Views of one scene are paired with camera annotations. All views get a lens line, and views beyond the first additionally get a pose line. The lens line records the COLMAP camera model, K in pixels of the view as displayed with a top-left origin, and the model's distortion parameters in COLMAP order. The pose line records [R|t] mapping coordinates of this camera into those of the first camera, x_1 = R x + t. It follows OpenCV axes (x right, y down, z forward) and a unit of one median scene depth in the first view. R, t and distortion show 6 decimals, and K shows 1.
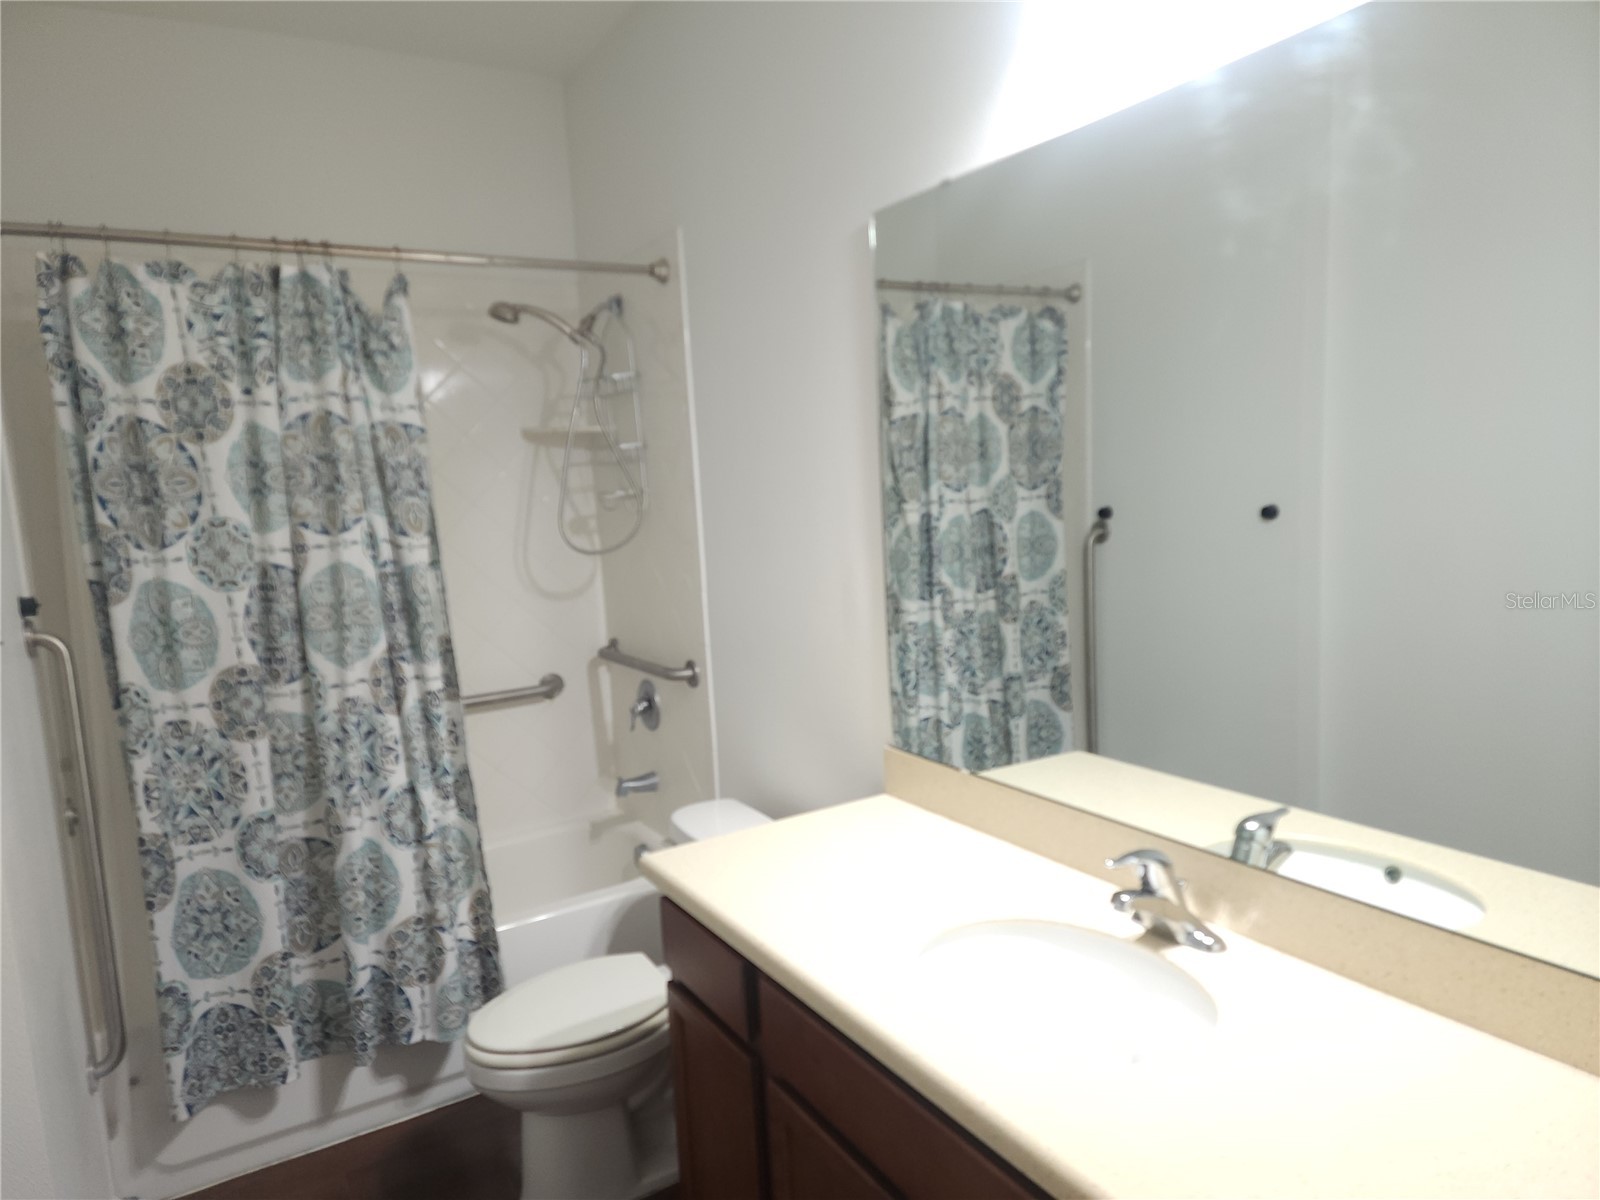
lens RADIAL K [[1056.7, 0, 796.9], [0, 1056.7, 596.3], [0, 0, 1]] dist [0.081688, -0.060191]
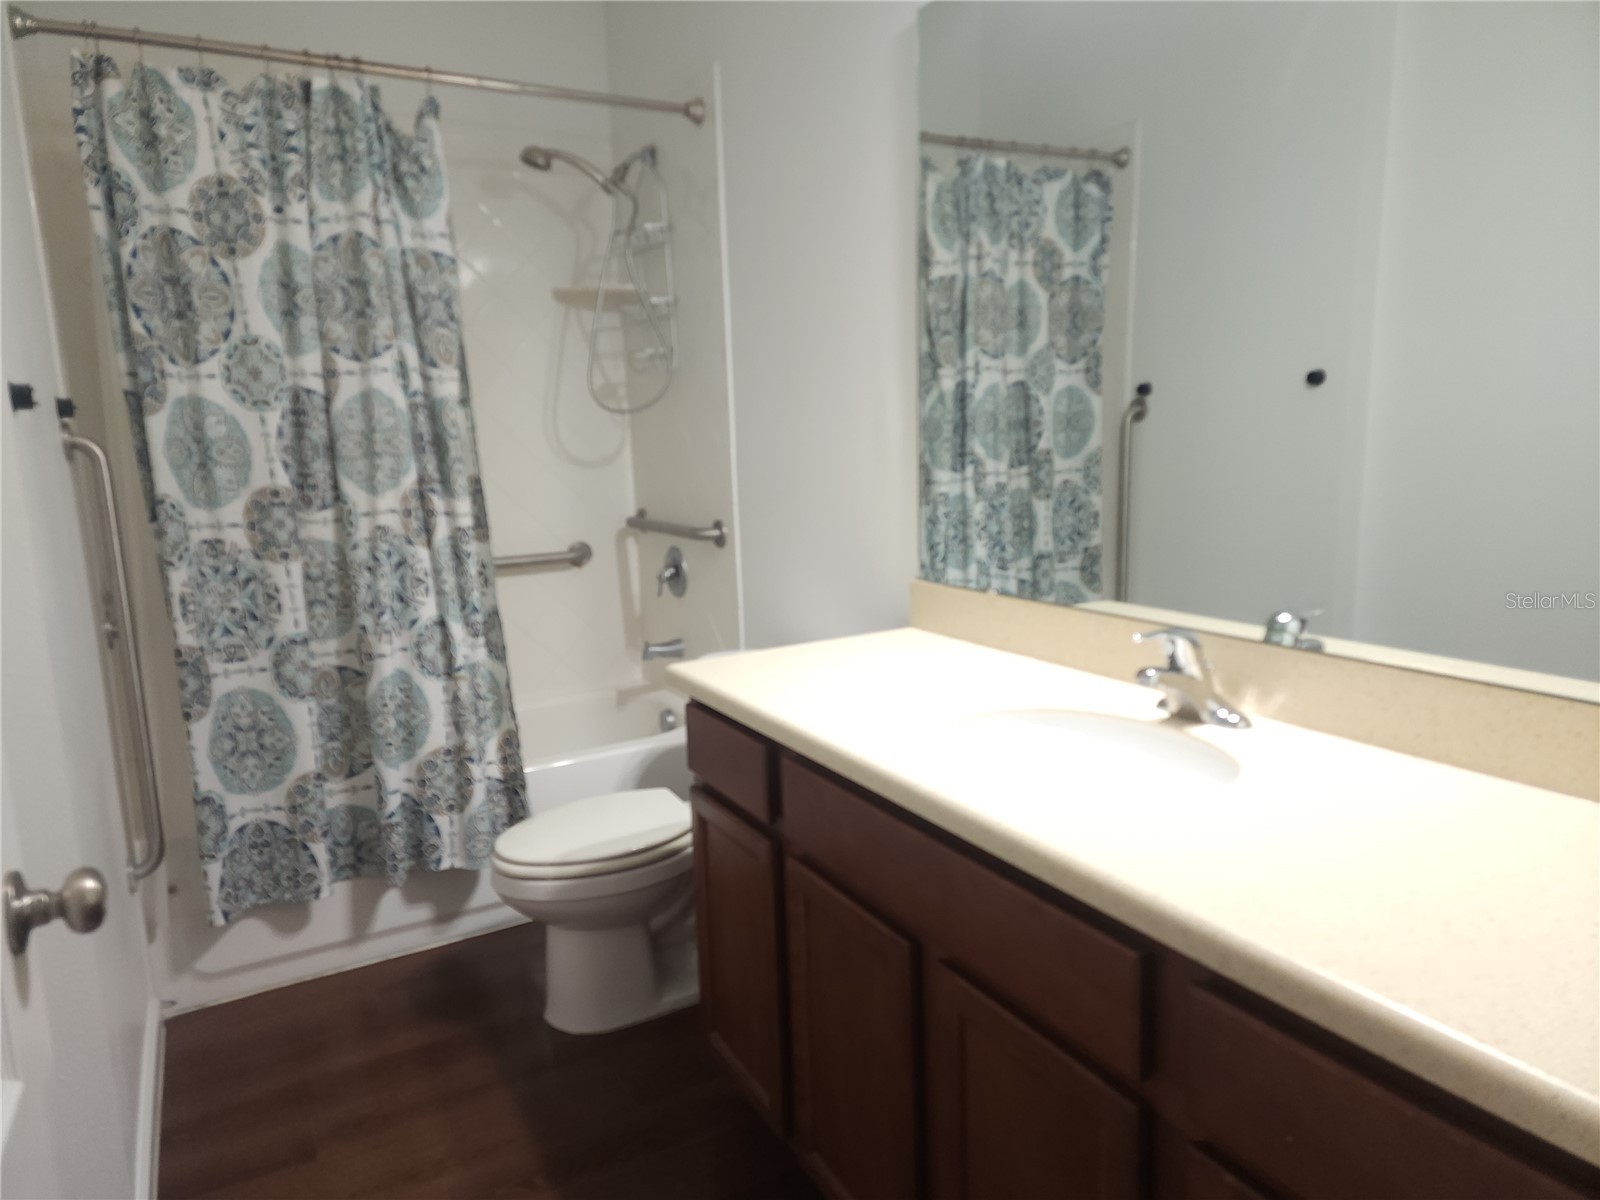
lens RADIAL K [[1056.7, 0, 796.6], [0, 1056.7, 639.7], [0, 0, 1]] dist [0.081688, -0.060191]
pose [[0.999366, 0.025505, -0.024861, 0.000568], [-0.024366, 0.998686, 0.045090, 0.144969], [0.025978, -0.044456, 0.998674, 0.001837]]
